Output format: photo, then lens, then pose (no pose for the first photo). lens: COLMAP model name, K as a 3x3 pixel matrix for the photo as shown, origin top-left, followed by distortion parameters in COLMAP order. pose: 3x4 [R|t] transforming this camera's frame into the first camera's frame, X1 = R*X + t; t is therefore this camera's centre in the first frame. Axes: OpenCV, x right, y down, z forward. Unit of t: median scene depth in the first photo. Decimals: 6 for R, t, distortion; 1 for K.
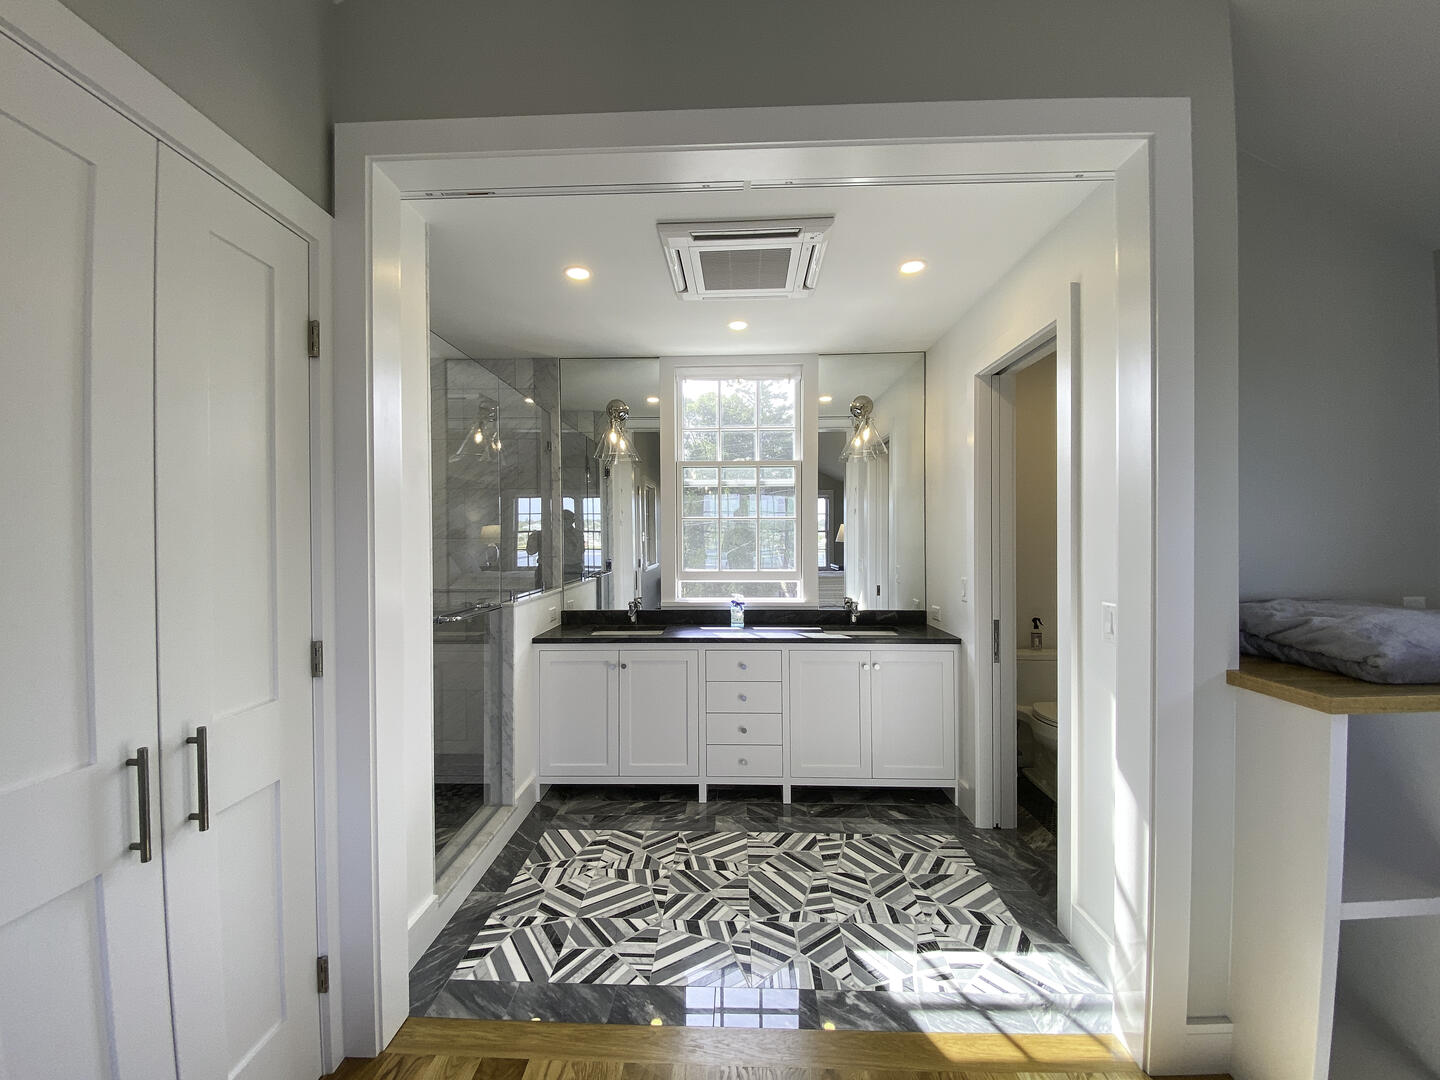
lens RADIAL K [[582.1, 0, 713.2], [0, 582.1, 536.9], [0, 0, 1]] dist [-0.001027, -0.000310]
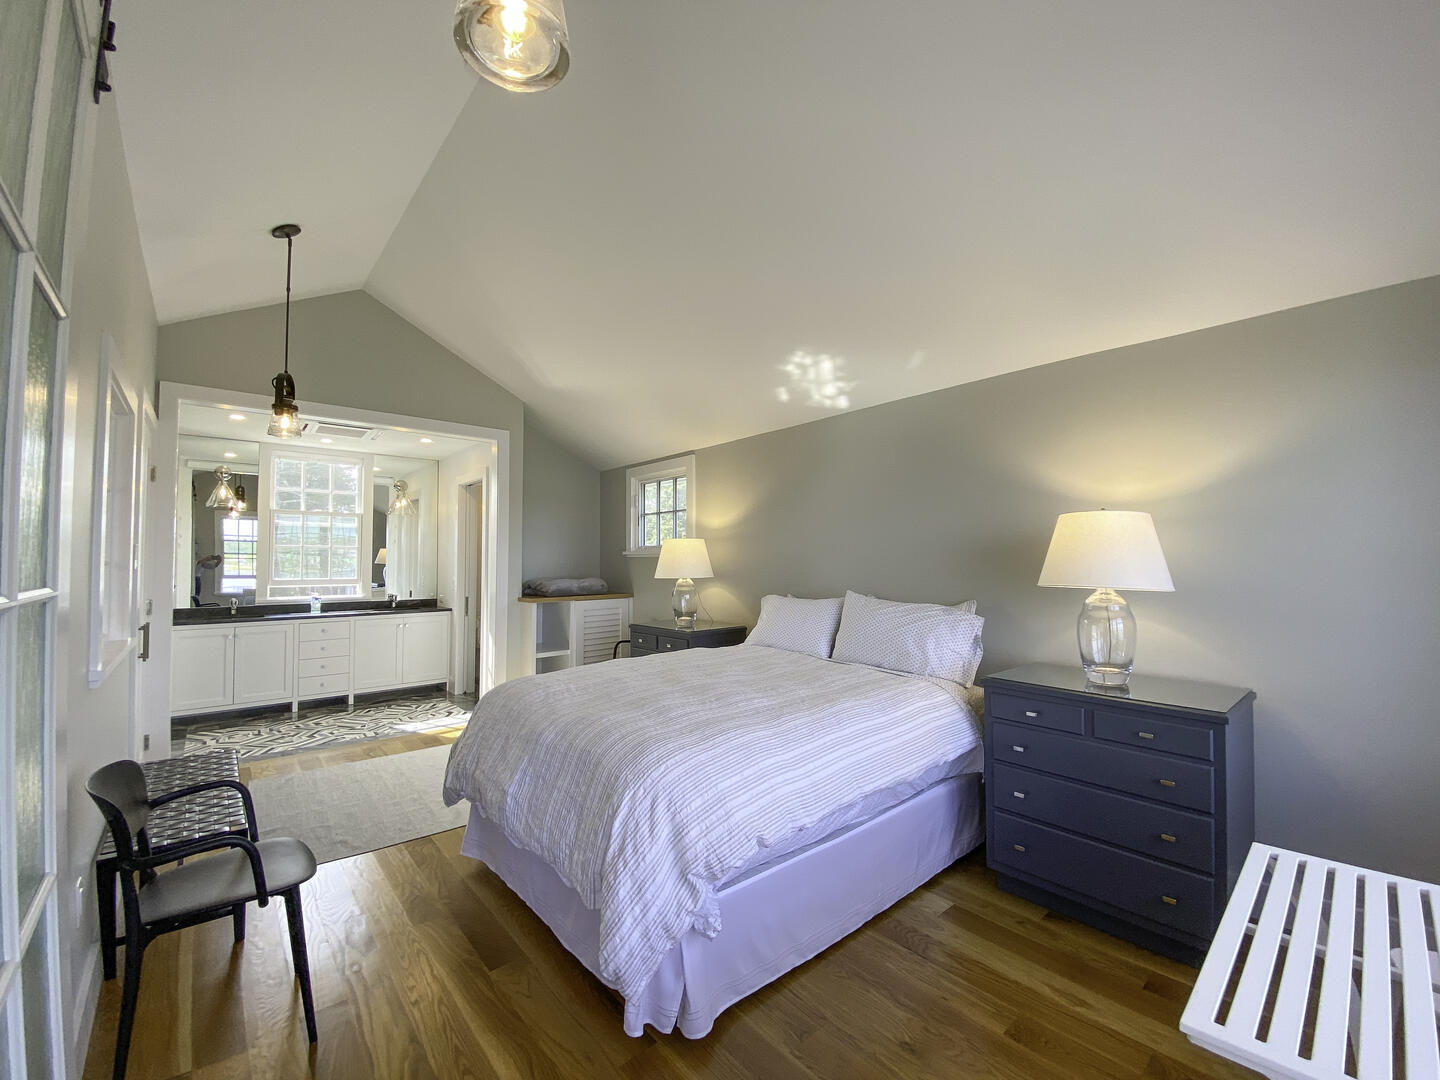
lens RADIAL K [[582.1, 0, 713.2], [0, 582.1, 536.9], [0, 0, 1]] dist [-0.001027, -0.000310]
pose [[0.735018, 0.031036, 0.677337, -0.255110], [-0.000576, 0.998980, -0.045149, 0.012698], [-0.678047, 0.032795, 0.734286, -0.987012]]
